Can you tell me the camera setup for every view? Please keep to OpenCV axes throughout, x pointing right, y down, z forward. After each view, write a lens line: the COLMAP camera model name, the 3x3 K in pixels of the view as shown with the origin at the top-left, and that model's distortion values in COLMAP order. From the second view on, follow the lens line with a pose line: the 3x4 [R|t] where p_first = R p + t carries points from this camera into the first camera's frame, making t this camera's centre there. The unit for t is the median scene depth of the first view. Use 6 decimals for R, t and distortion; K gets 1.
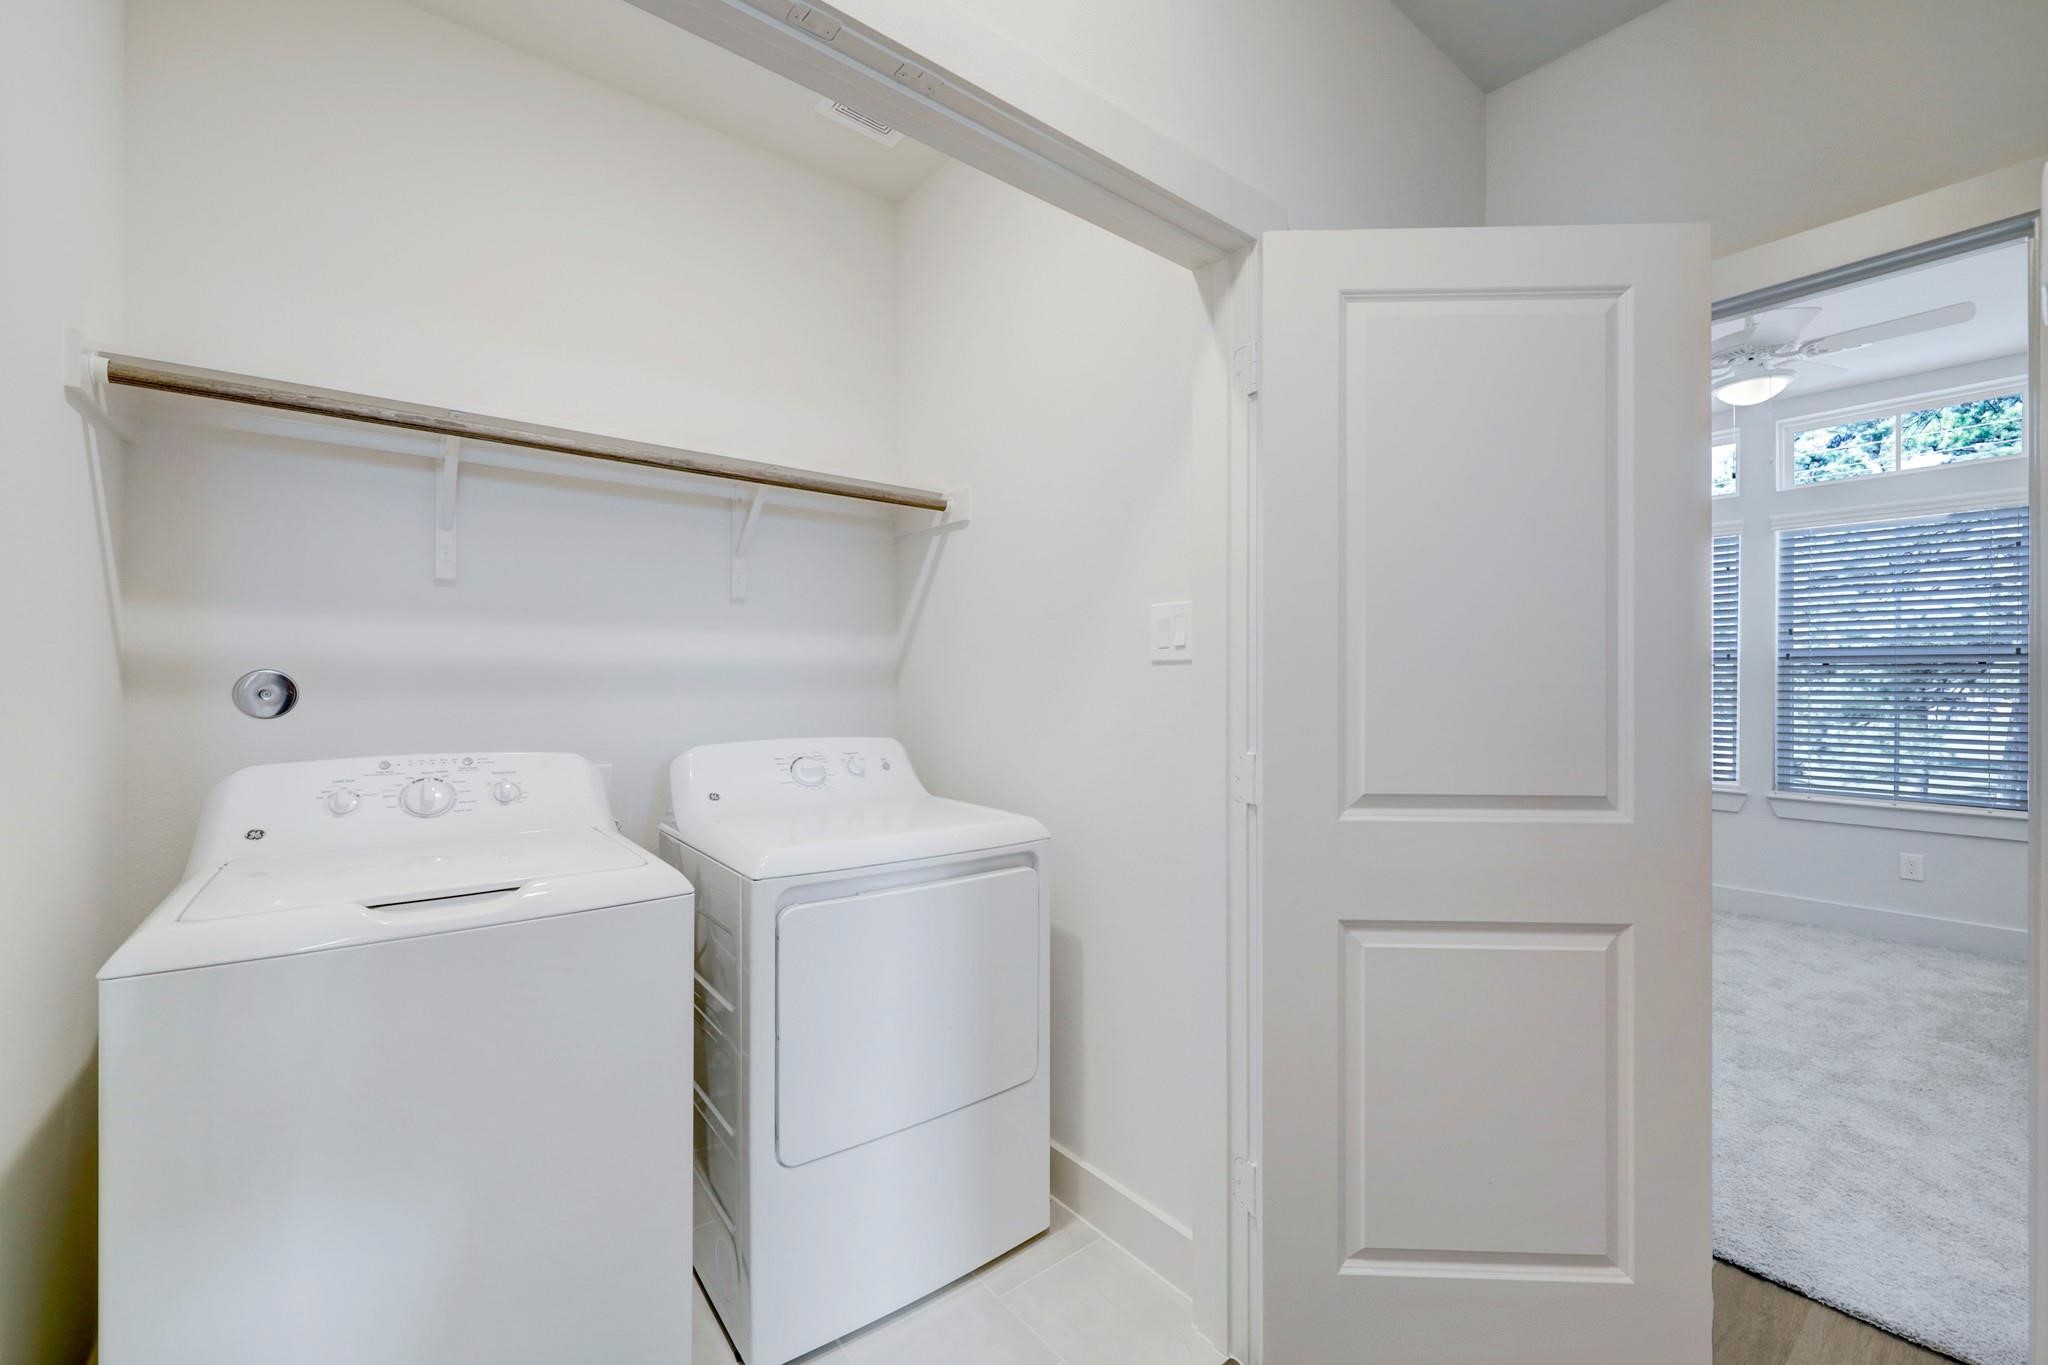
lens RADIAL K [[828.7, 0, 1030.2], [0, 828.7, 677.4], [0, 0, 1]] dist [0.001069, -0.000129]
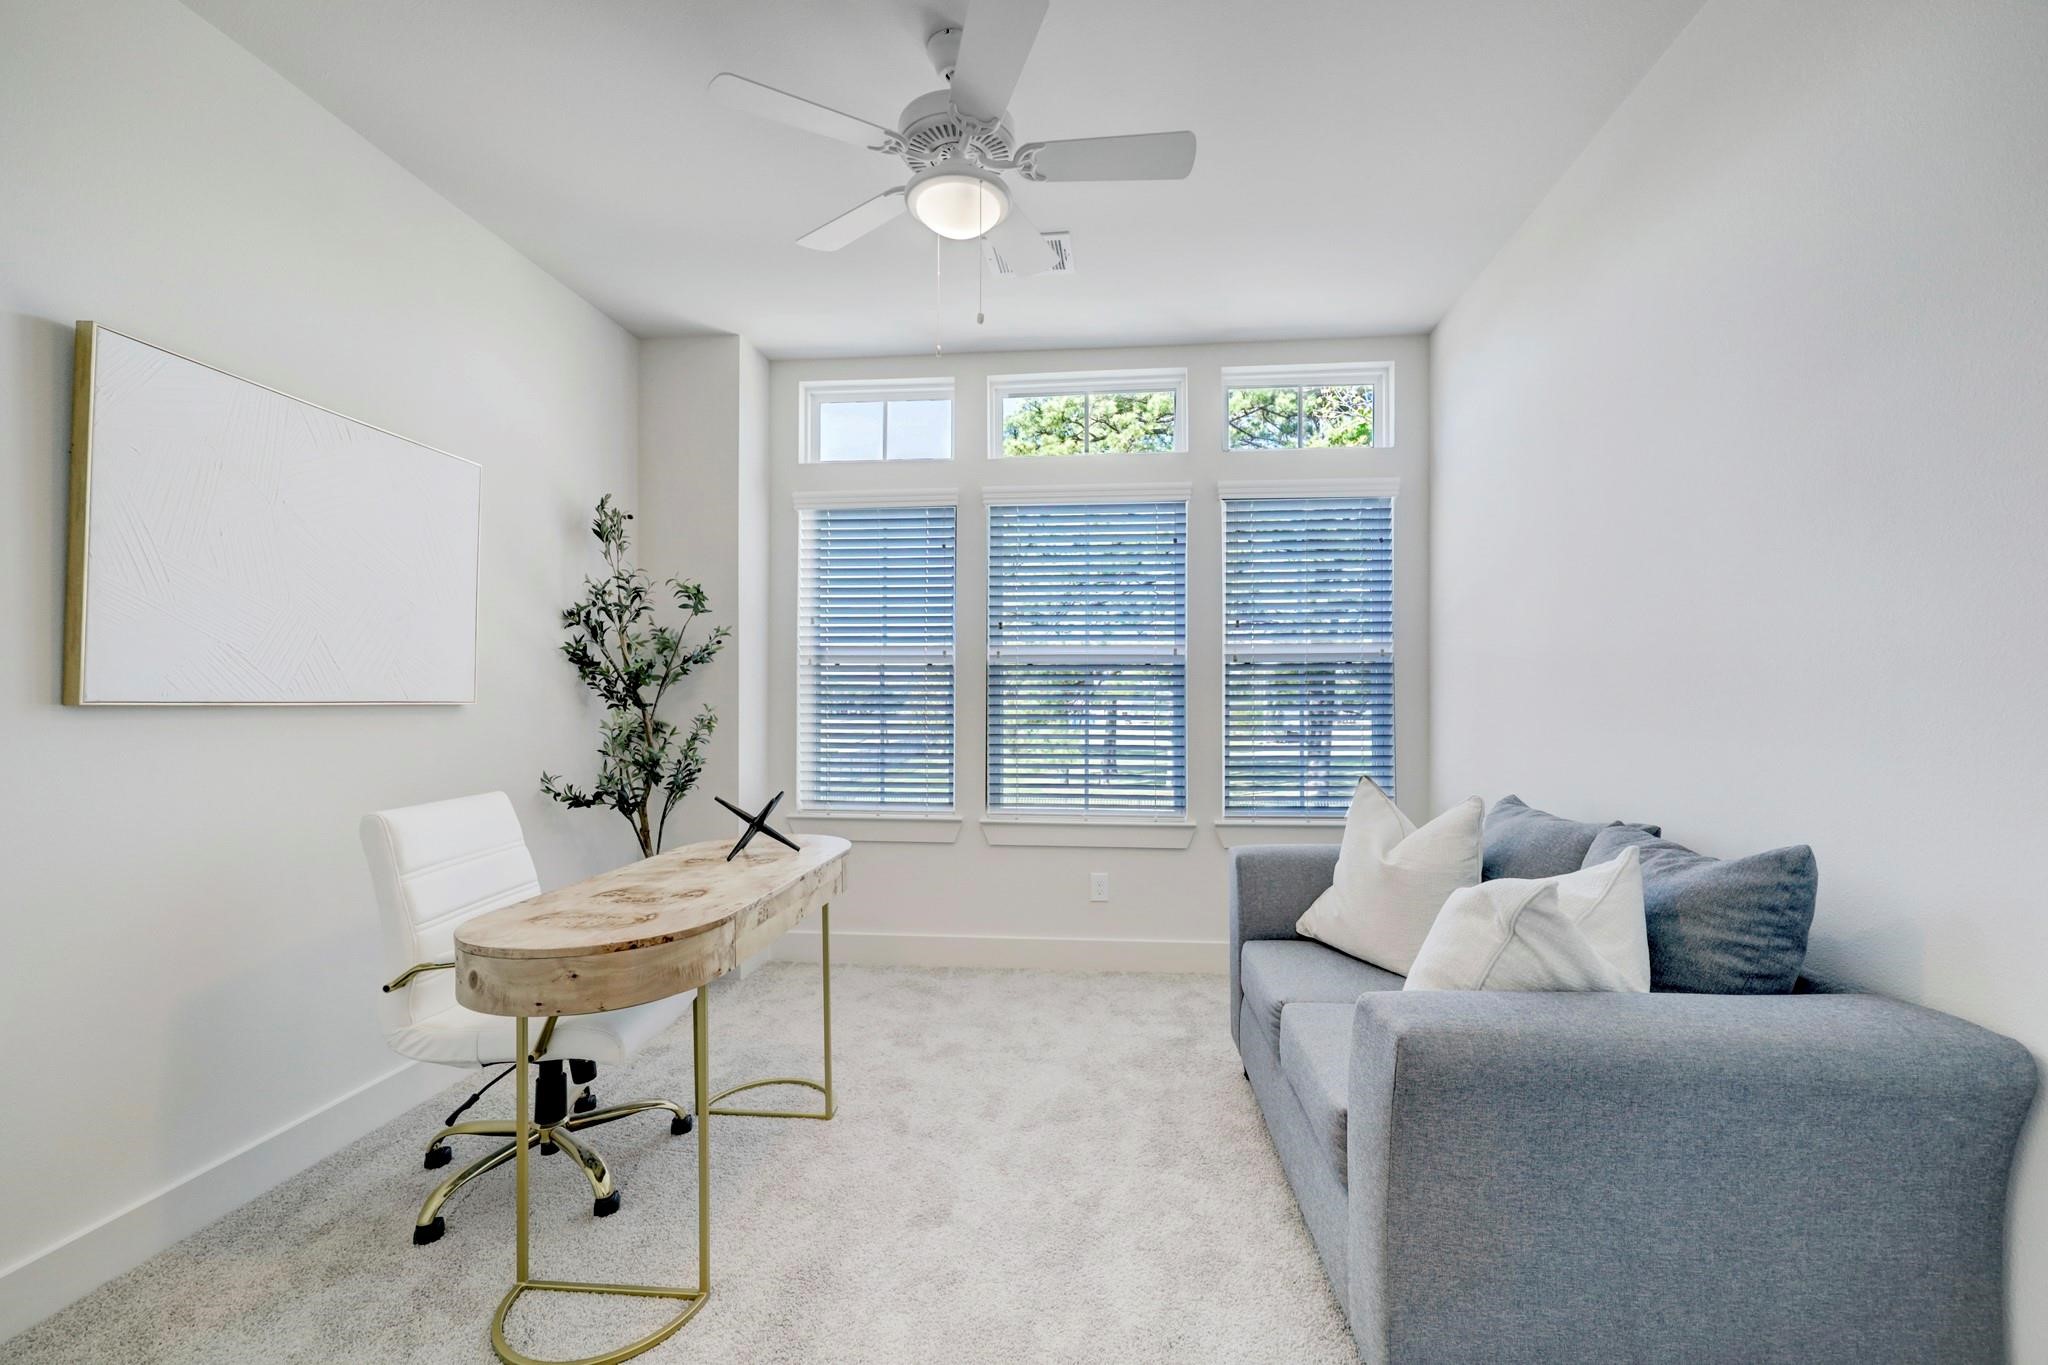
lens RADIAL K [[828.7, 0, 1032.4], [0, 828.7, 689.5], [0, 0, 1]] dist [0.001069, -0.000129]
pose [[0.705191, 0.002103, 0.709015, 0.442112], [0.002174, 0.999984, -0.005128, 0.020130], [-0.709015, 0.005158, 0.705175, 0.494535]]
